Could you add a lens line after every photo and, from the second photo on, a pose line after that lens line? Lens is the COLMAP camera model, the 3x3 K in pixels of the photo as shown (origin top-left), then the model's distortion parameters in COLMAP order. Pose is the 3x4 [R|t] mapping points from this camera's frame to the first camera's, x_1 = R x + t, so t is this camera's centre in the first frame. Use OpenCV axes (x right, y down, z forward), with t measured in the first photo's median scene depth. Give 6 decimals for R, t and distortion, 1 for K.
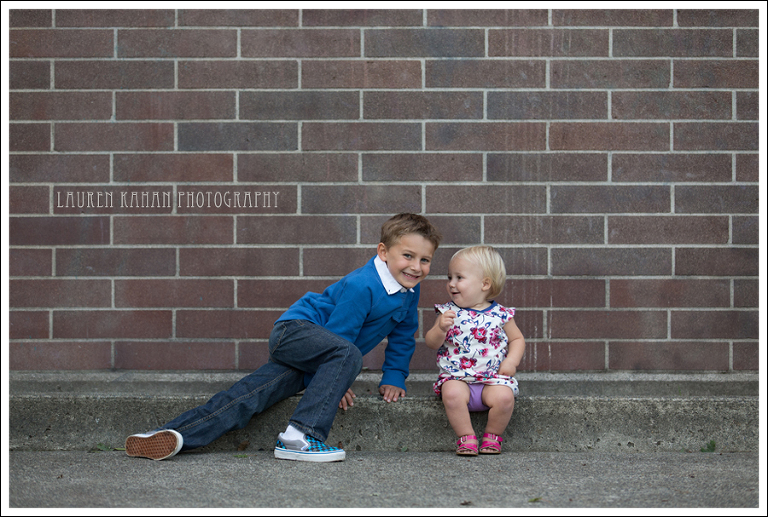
lens RADIAL K [[2350.3, 0, 385.8], [0, 2350.3, 254.4], [0, 0, 1]] dist [-0.016257, 0.000000]
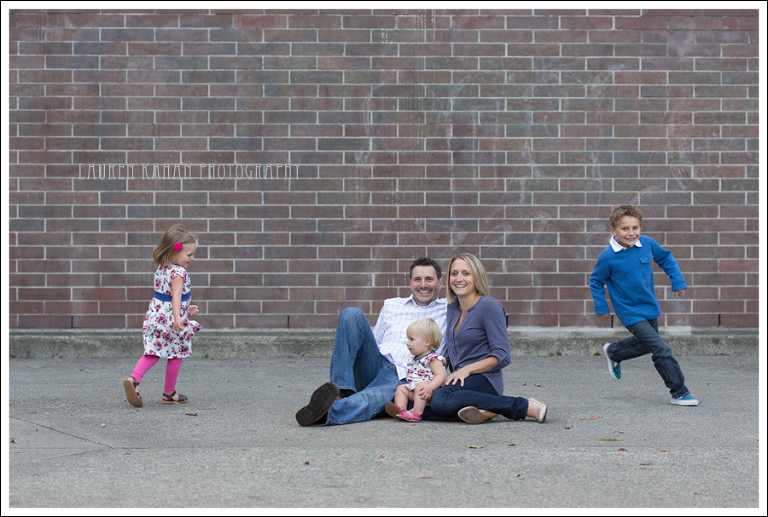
lens RADIAL K [[2669.5, 0, 389.7], [0, 2669.5, 263.8], [0, 0, 1]] dist [0.283715, 0.000000]
pose [[0.999967, -0.001080, 0.008080, 0.277246], [0.001028, 0.999979, 0.006458, -0.029236], [-0.008087, -0.006449, 0.999947, -1.610054]]
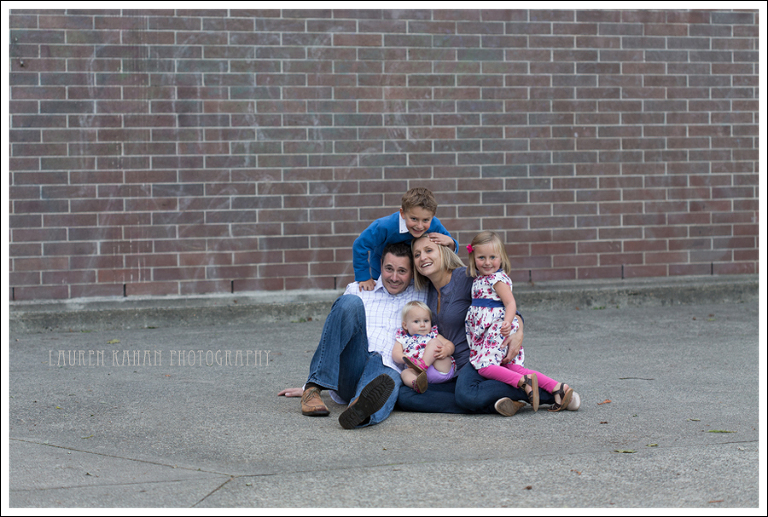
lens RADIAL K [[2276.1, 0, 382.5], [0, 2276.1, 261.8], [0, 0, 1]] dist [0.046402, 0.000000]
pose [[0.937966, -0.028507, 0.345552, -0.210036], [0.016316, 0.999139, 0.038137, -0.061100], [-0.346342, -0.030133, 0.937624, -1.106775]]
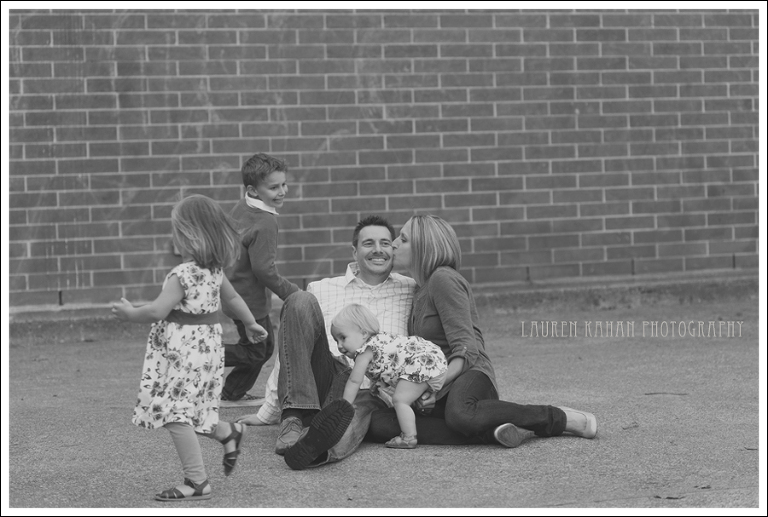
lens RADIAL K [[2244.3, 0, 386.7], [0, 2244.3, 258.6], [0, 0, 1]] dist [0.018851, 0.000000]
pose [[0.935172, -0.044116, 0.351435, -0.089377], [0.034323, 0.998831, 0.034052, -0.041541], [-0.352526, -0.019783, 0.935593, -0.815041]]
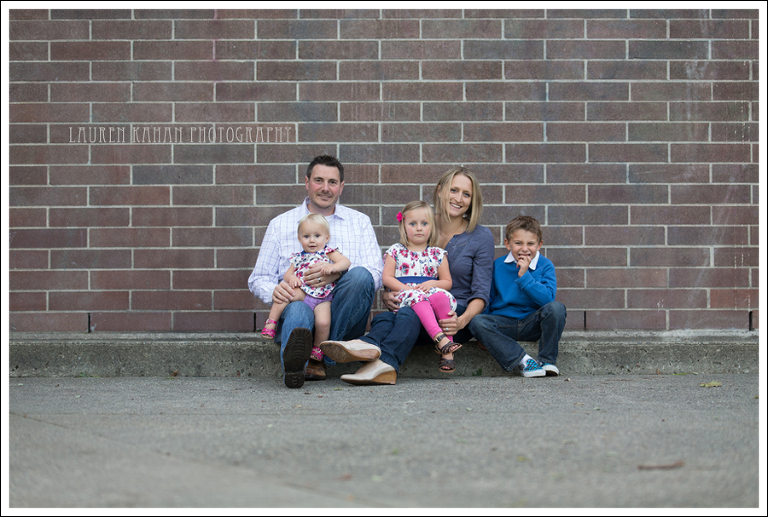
lens RADIAL K [[2121.8, 0, 382.6], [0, 2121.8, 261.7], [0, 0, 1]] dist [-0.021465, 0.000000]
pose [[0.999711, -0.003517, 0.023777, 0.038282], [0.003886, 0.999872, -0.015491, 0.026667], [-0.023720, 0.015579, 0.999597, -0.352068]]
